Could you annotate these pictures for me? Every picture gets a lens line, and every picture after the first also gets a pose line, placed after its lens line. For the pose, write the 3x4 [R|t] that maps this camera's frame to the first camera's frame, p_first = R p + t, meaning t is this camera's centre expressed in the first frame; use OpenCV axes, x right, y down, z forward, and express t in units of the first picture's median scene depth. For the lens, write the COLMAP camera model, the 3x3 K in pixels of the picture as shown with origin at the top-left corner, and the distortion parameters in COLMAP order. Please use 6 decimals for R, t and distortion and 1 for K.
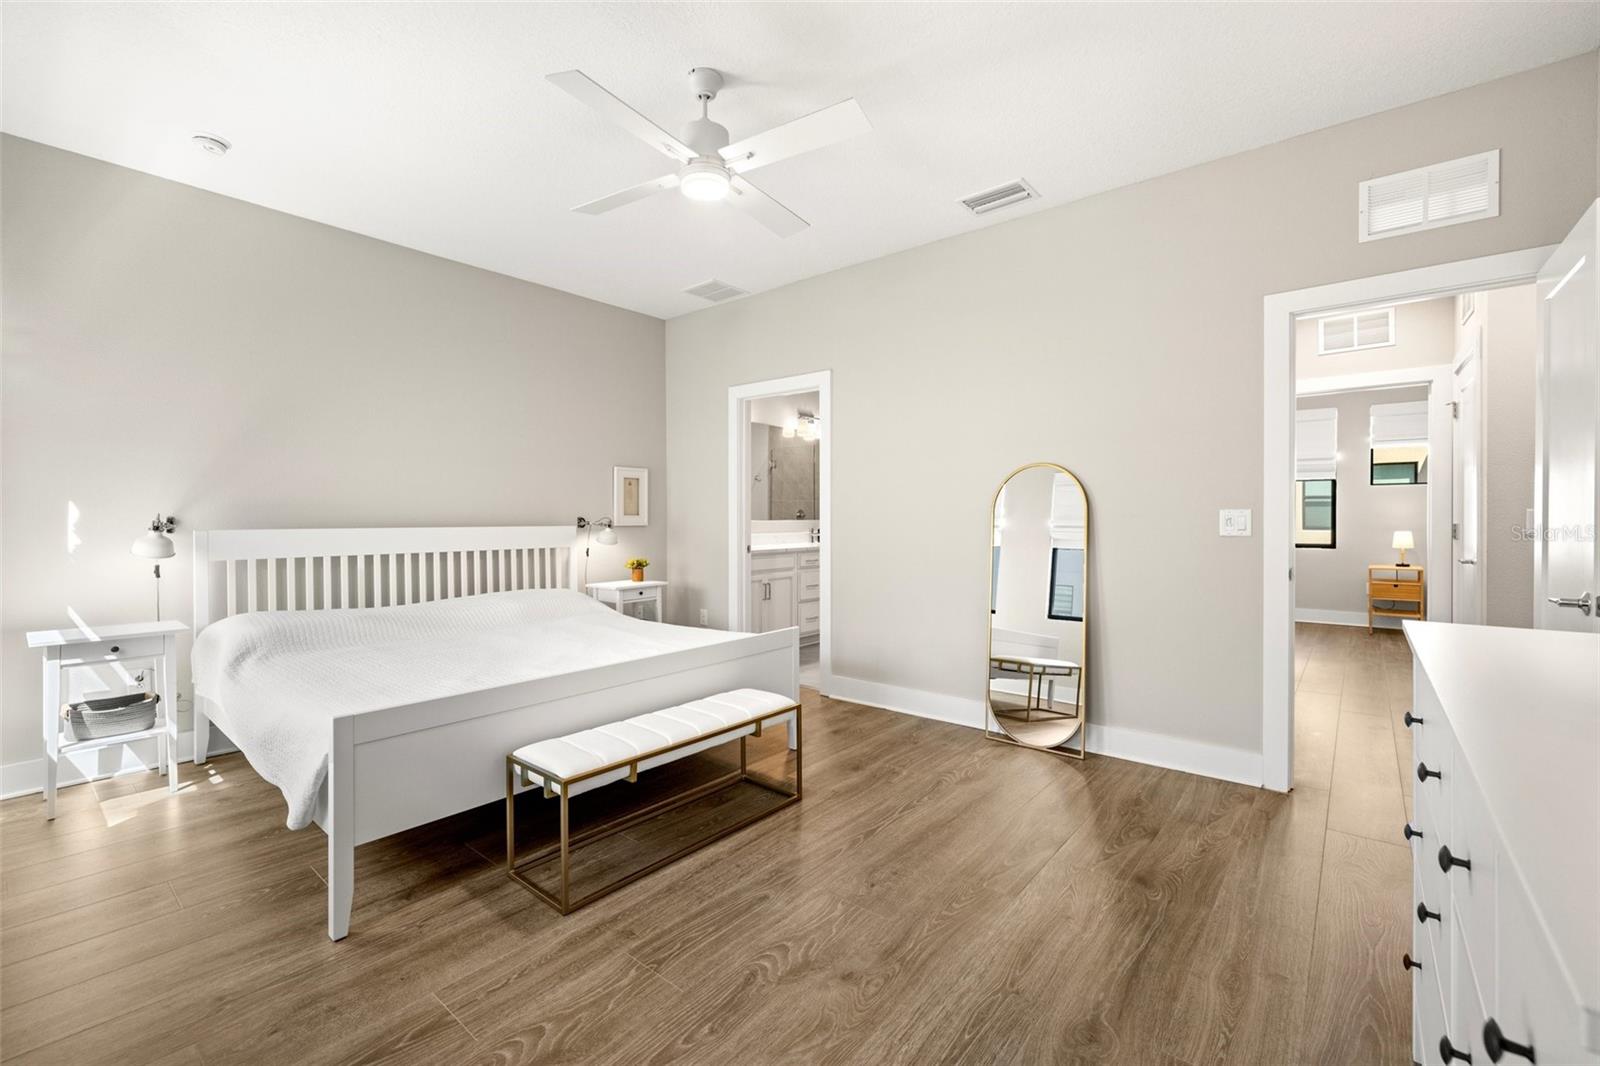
lens RADIAL K [[671.3, 0, 796.3], [0, 671.3, 524.7], [0, 0, 1]] dist [0.001259, -0.000190]
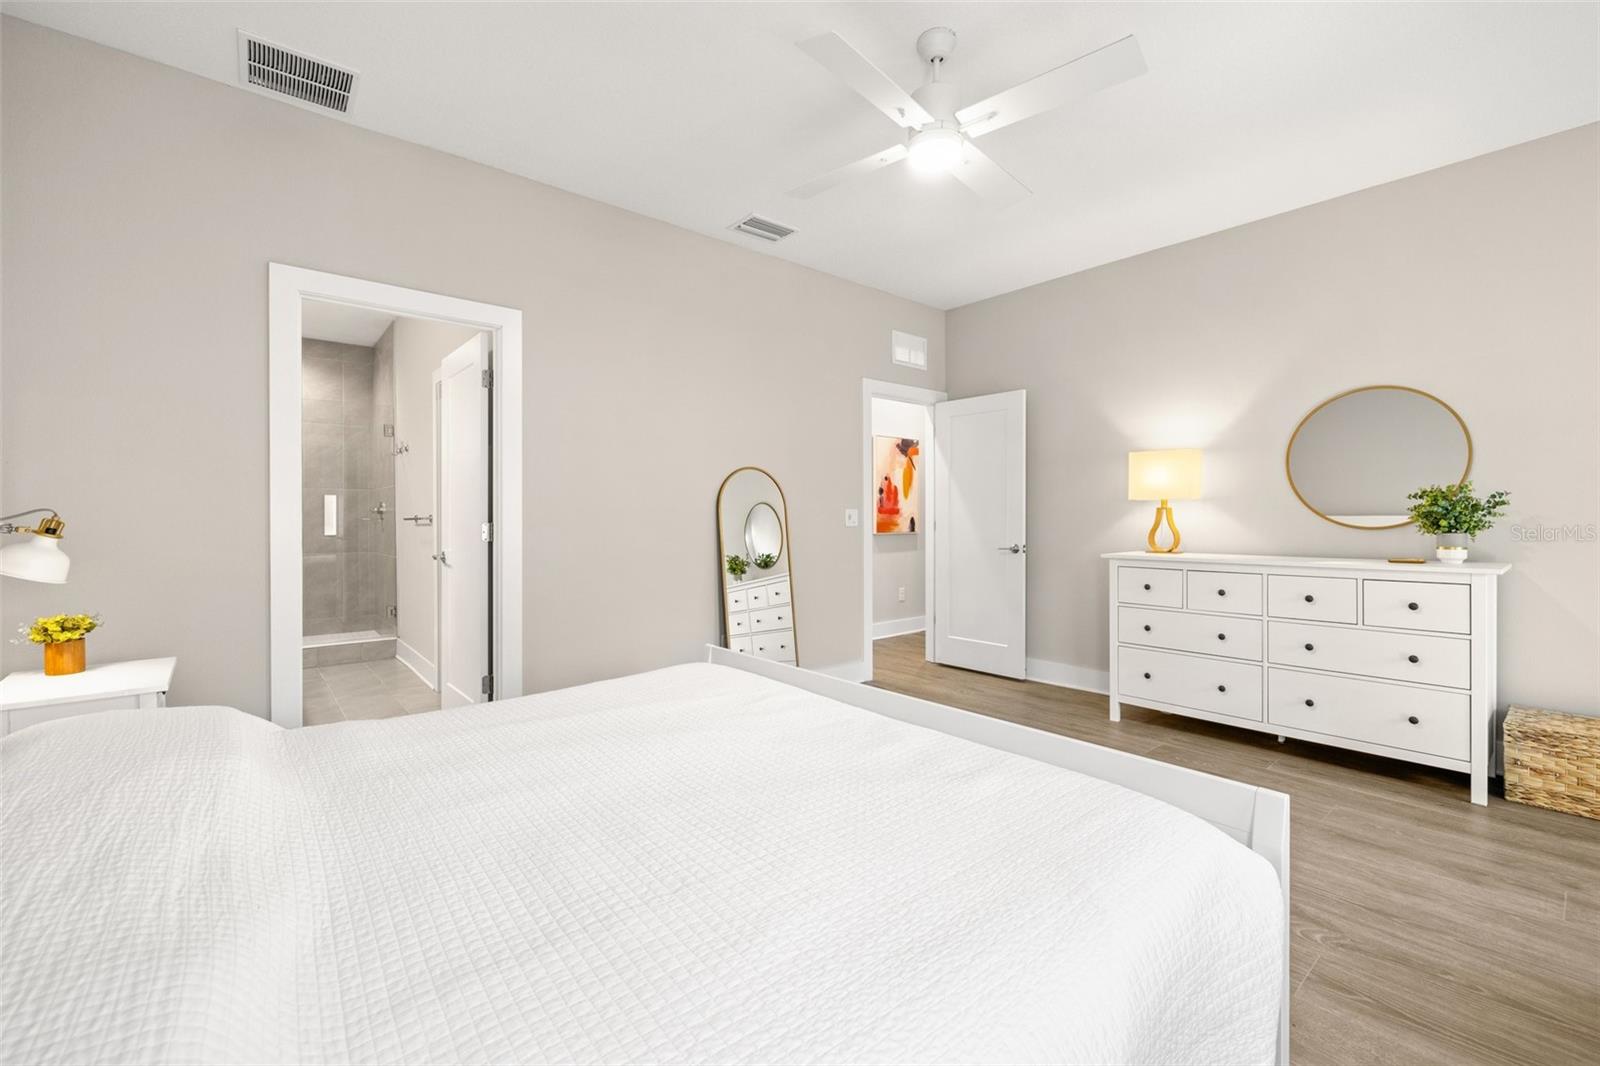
lens RADIAL K [[673.5, 0, 794.2], [0, 673.5, 523.0], [0, 0, 1]] dist [-0.001196, -0.000028]
pose [[0.175273, -0.006861, 0.984496, -0.504442], [0.013481, 0.999899, 0.004568, 0.000179], [-0.984428, 0.012471, 0.175347, 0.477849]]
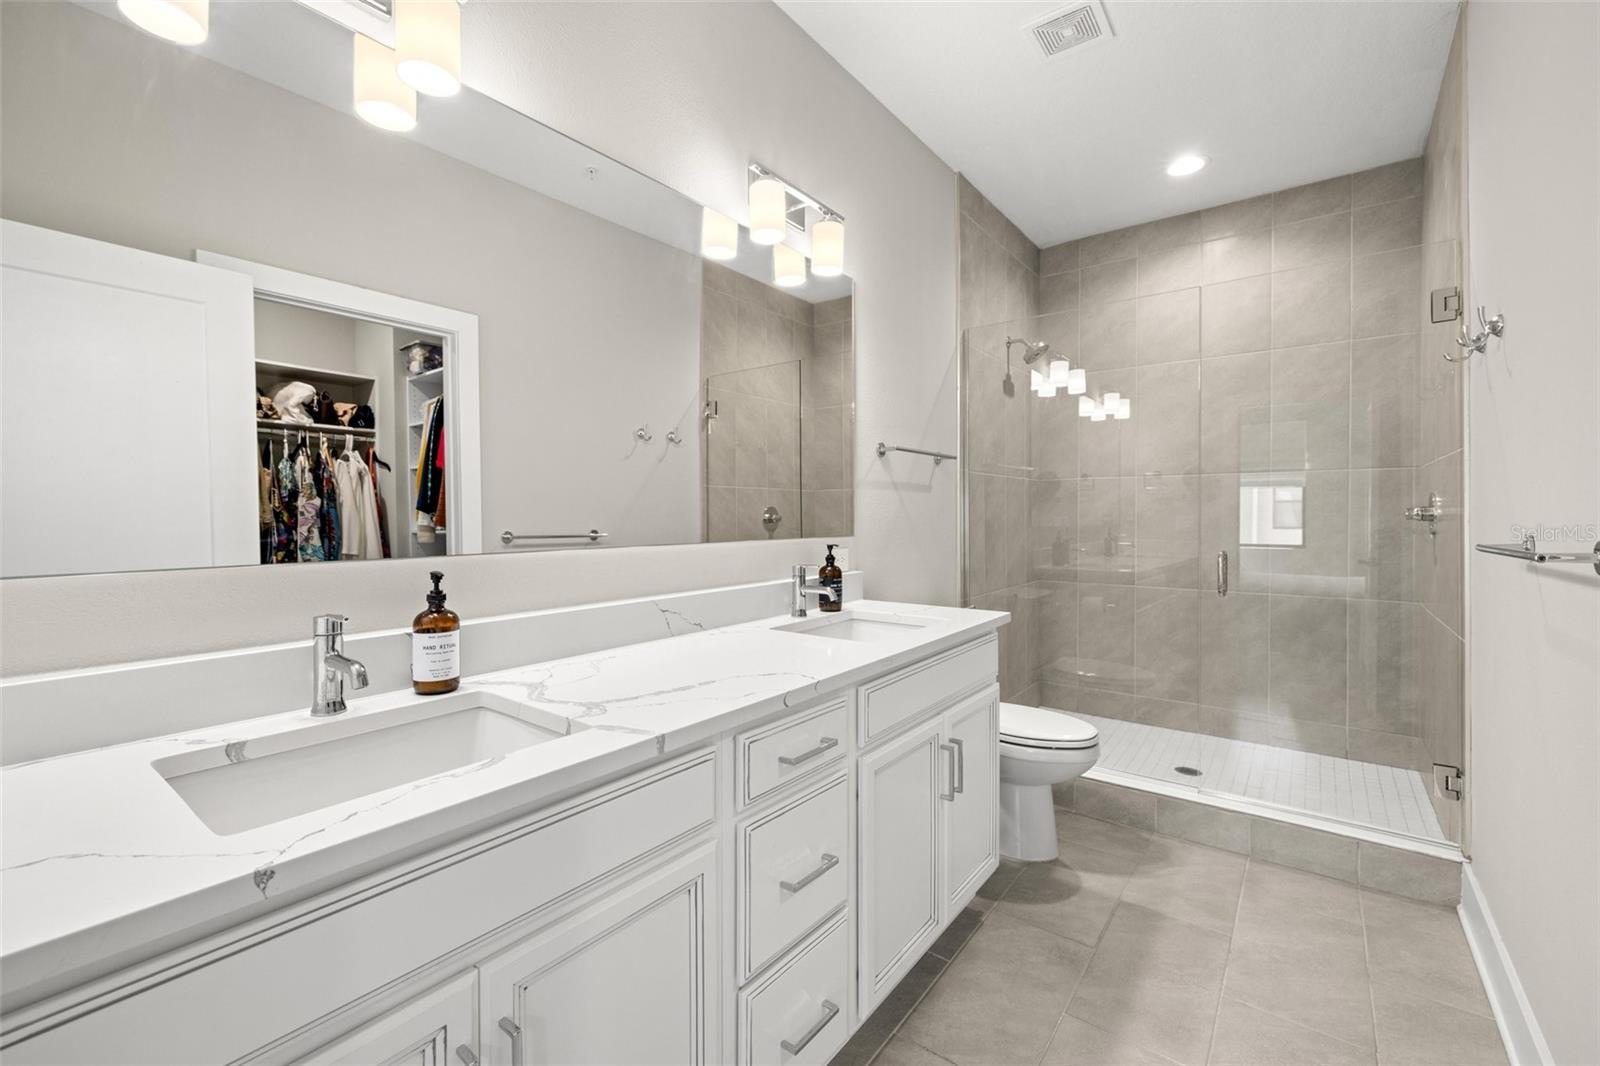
lens RADIAL K [[671.3, 0, 796.7], [0, 671.3, 523.7], [0, 0, 1]] dist [0.001259, -0.000190]
pose [[0.999356, -0.000675, 0.035882, 0.013652], [0.000713, 0.999999, -0.001033, -0.017199], [-0.035882, 0.001058, 0.999355, 0.892450]]
